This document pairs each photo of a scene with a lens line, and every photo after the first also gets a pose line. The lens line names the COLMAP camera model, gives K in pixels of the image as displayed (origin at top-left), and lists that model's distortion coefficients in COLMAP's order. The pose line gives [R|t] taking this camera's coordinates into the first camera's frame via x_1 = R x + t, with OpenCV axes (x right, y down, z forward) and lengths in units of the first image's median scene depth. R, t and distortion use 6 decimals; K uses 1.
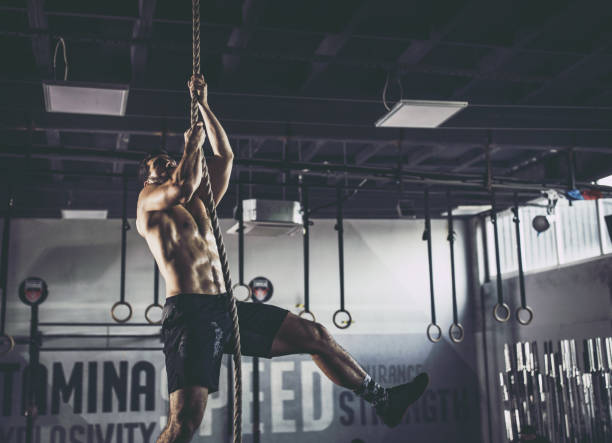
lens RADIAL K [[749.4, 0, 289.5], [0, 749.4, 216.6], [0, 0, 1]] dist [-0.024804, 0.000000]
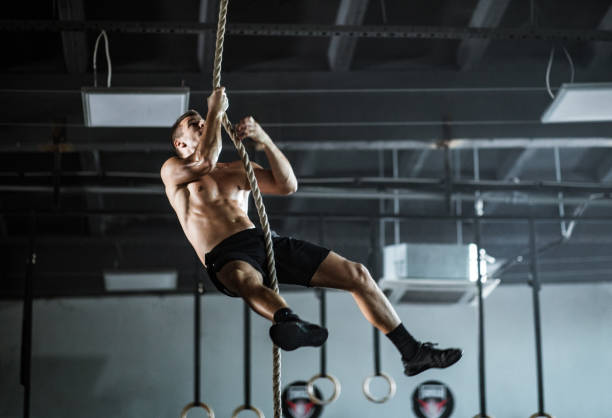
lens RADIAL K [[1728.6, 0, 293.8], [0, 1728.6, 191.9], [0, 0, 1]] dist [0.123420, 0.000000]
pose [[0.983247, -0.046703, -0.176193, 0.173860], [0.032688, 0.996127, -0.081624, 0.069548], [0.179323, 0.074498, 0.980966, -0.628264]]
